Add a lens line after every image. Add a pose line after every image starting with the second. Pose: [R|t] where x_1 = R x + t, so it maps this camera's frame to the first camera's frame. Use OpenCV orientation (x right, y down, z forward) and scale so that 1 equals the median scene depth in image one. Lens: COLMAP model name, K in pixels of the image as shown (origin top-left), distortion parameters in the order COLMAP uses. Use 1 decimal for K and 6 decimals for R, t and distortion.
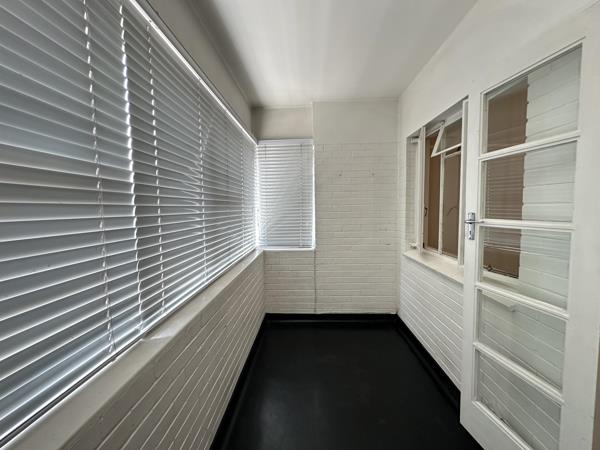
lens RADIAL K [[239.4, 0, 300.0], [0, 239.4, 225.0], [0, 0, 1]] dist [0.002024, 0.000190]
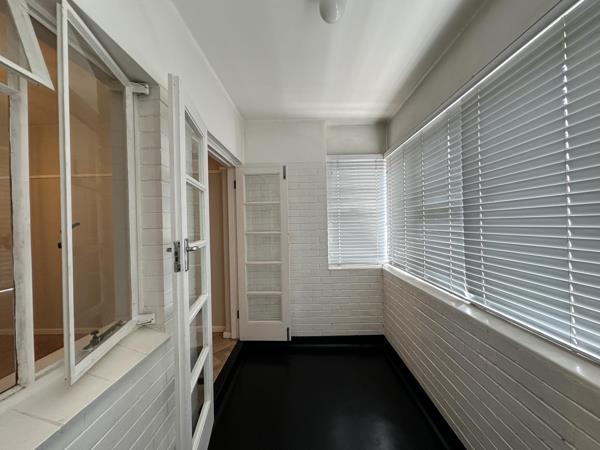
lens RADIAL K [[239.4, 0, 300.0], [0, 239.4, 225.0], [0, 0, 1]] dist [0.002024, 0.000190]
pose [[-0.999120, 0.038284, -0.017119, 0.419755], [0.036852, 0.996327, 0.077294, -0.184324], [0.020015, 0.076596, -0.996861, 2.292221]]
